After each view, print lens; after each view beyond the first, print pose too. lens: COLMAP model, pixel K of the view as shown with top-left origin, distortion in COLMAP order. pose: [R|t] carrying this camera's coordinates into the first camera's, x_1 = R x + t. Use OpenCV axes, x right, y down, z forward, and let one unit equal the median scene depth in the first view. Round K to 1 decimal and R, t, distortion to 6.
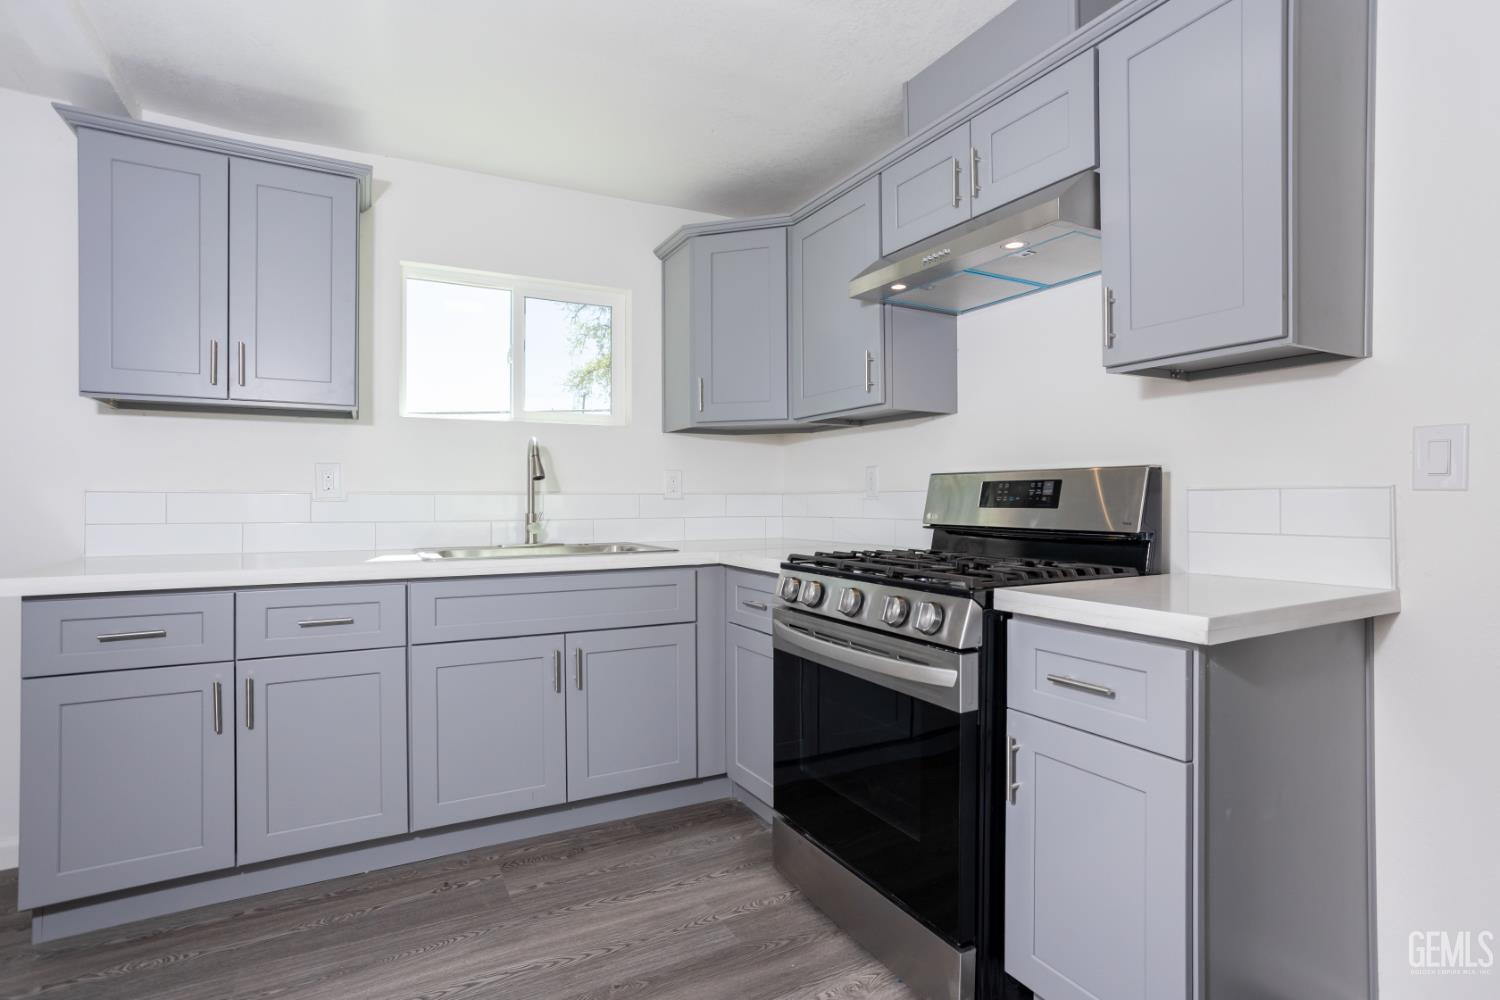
lens RADIAL K [[731.1, 0, 737.0], [0, 731.1, 504.5], [0, 0, 1]] dist [-0.022277, 0.005544]
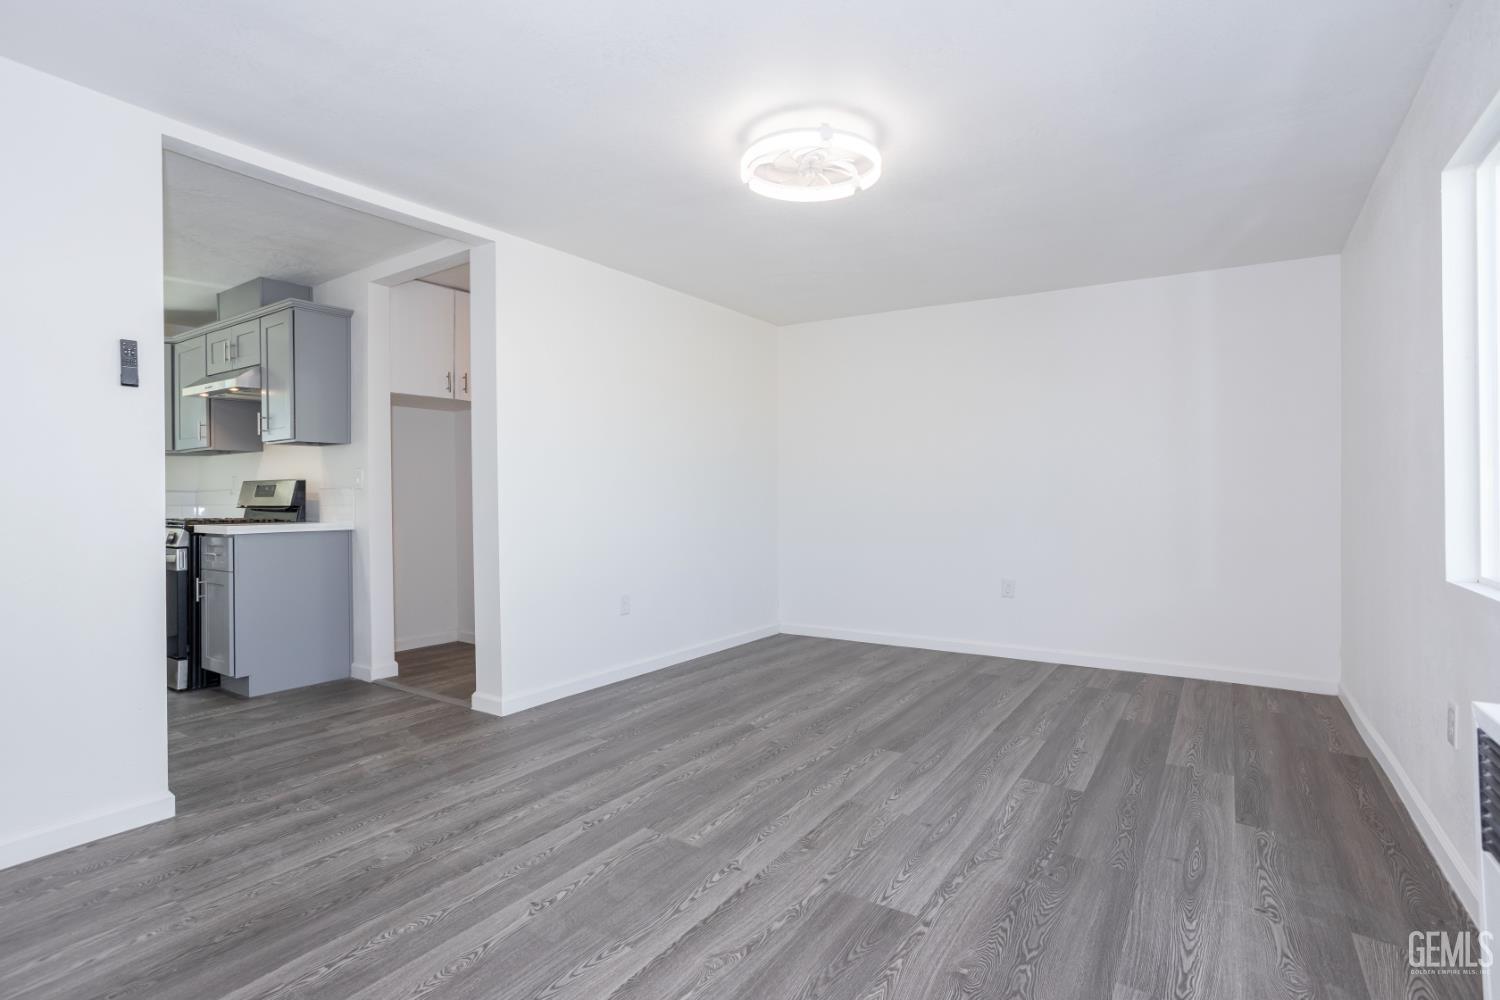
lens RADIAL K [[731.1, 0, 745.2], [0, 731.1, 498.5], [0, 0, 1]] dist [-0.022277, 0.005544]
pose [[0.878196, 0.000526, 0.478300, 0.613538], [0.004523, 0.999946, -0.009405, 0.036859], [-0.478279, 0.010423, 0.878146, -1.658638]]
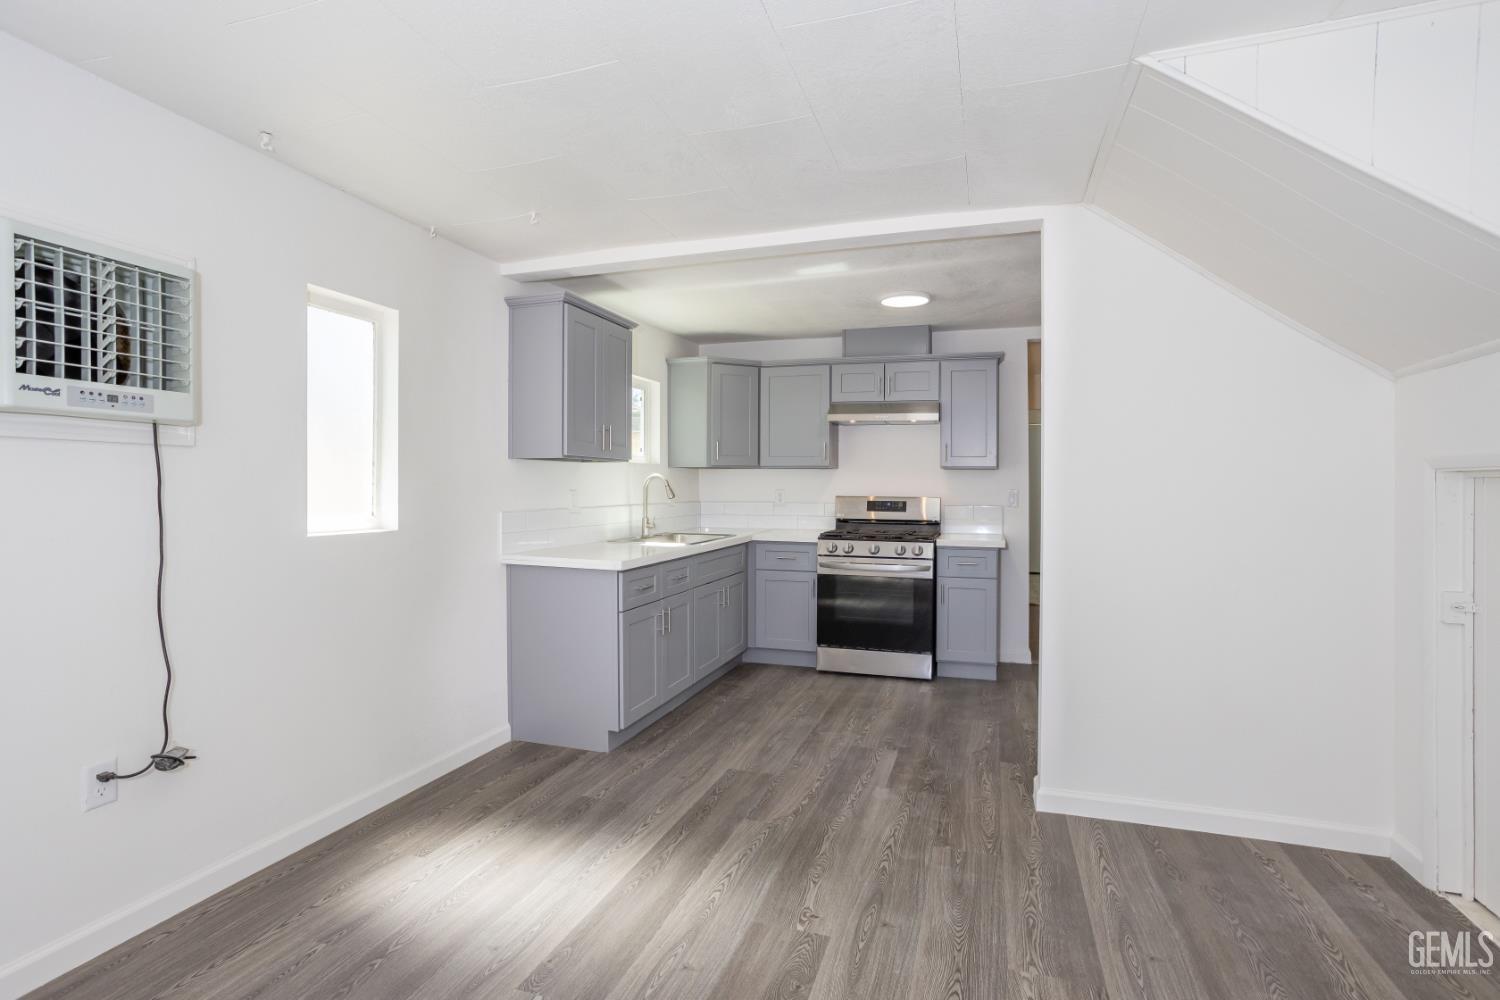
lens RADIAL K [[731.1, 0, 754.8], [0, 731.1, 498.6], [0, 0, 1]] dist [-0.022277, 0.005544]
pose [[0.720890, -0.008459, 0.692998, -1.726014], [-0.001556, 0.999903, 0.013824, -0.075895], [-0.693047, -0.011044, 0.720807, -0.535829]]
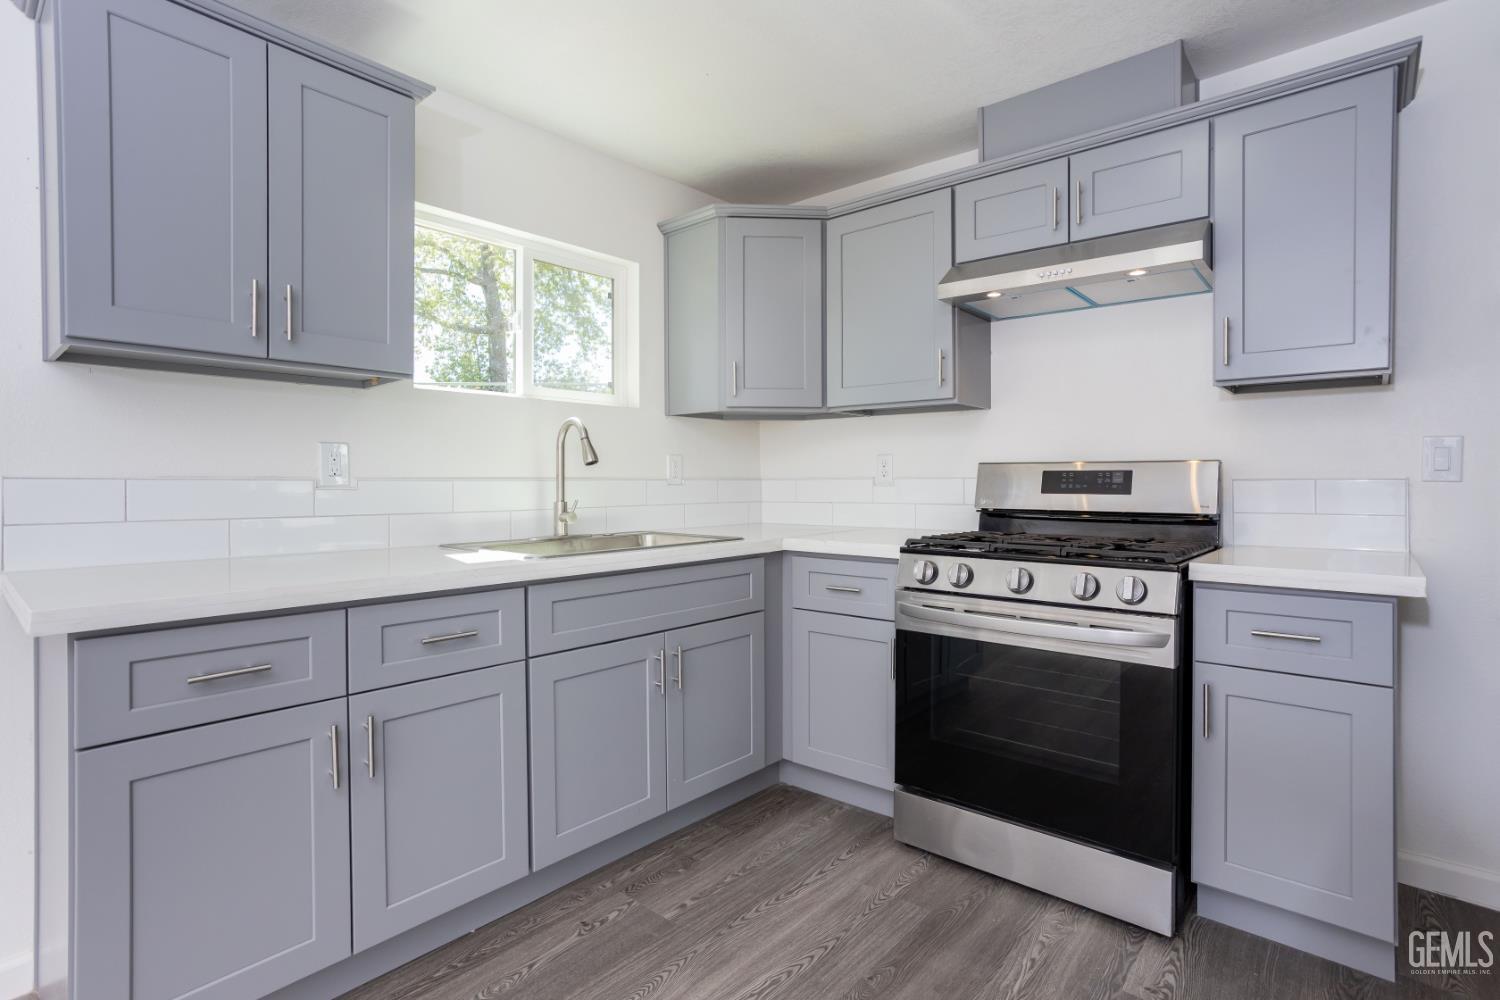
lens RADIAL K [[731.1, 0, 756.5], [0, 731.1, 490.8], [0, 0, 1]] dist [-0.022277, 0.005544]
pose [[0.932762, -0.004818, 0.360462, -0.520751], [0.002706, 0.999976, 0.006364, -0.009168], [-0.360484, -0.004960, 0.932752, 0.101783]]
